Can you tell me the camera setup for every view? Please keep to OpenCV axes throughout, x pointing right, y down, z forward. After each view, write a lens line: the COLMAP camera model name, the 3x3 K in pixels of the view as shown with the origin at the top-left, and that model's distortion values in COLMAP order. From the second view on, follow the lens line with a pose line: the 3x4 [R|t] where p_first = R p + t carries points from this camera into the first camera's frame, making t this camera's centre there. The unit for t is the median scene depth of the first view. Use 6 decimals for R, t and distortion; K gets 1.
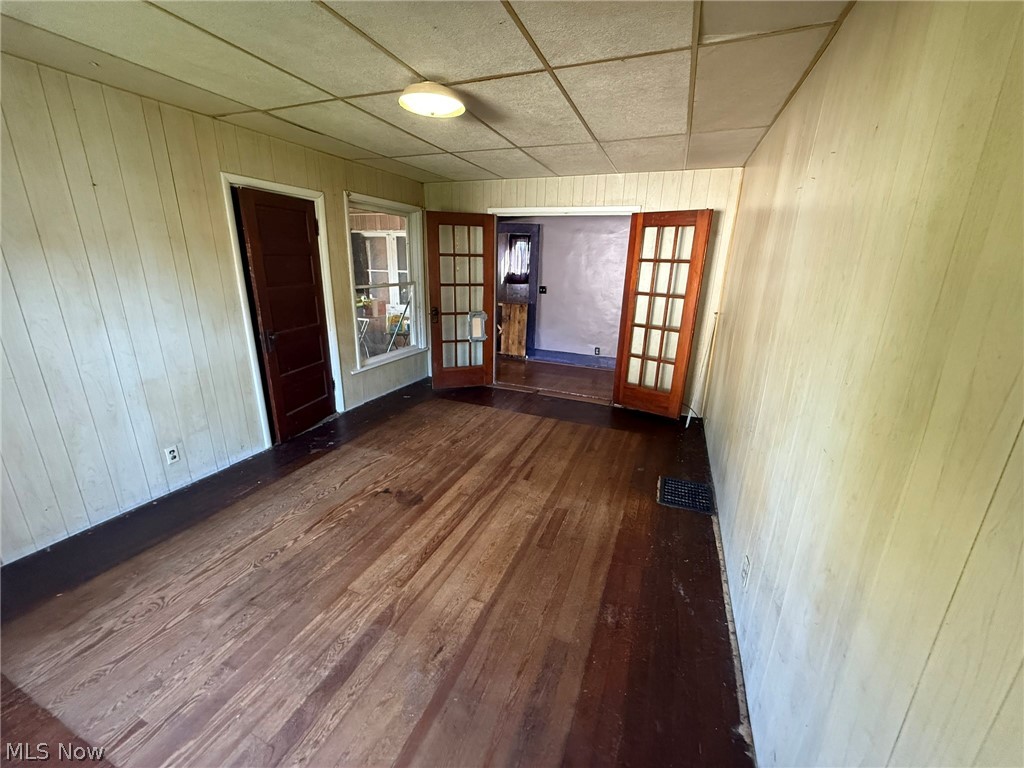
lens RADIAL K [[409.7, 0, 509.9], [0, 409.7, 382.9], [0, 0, 1]] dist [-0.001627, -0.000100]
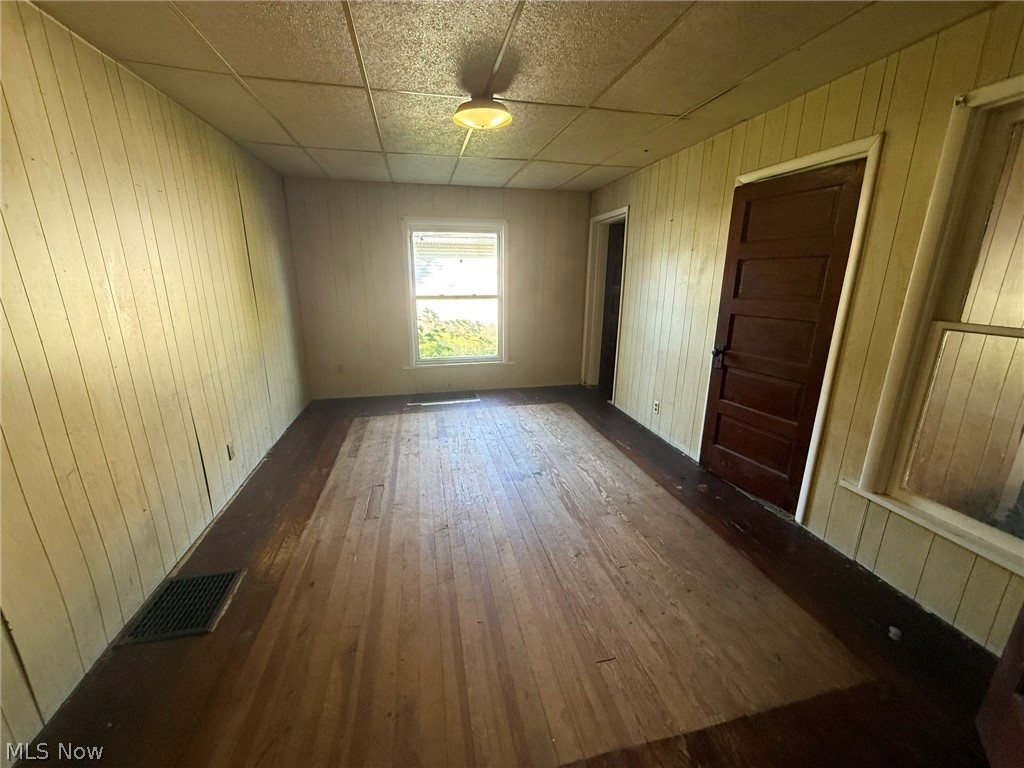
lens RADIAL K [[409.7, 0, 511.5], [0, 409.7, 383.7], [0, 0, 1]] dist [-0.001627, -0.000100]
pose [[-0.824245, 0.121147, -0.553121, 0.351351], [-0.184527, 0.866047, 0.464663, -0.460603], [0.535322, 0.485062, -0.691481, 1.690909]]
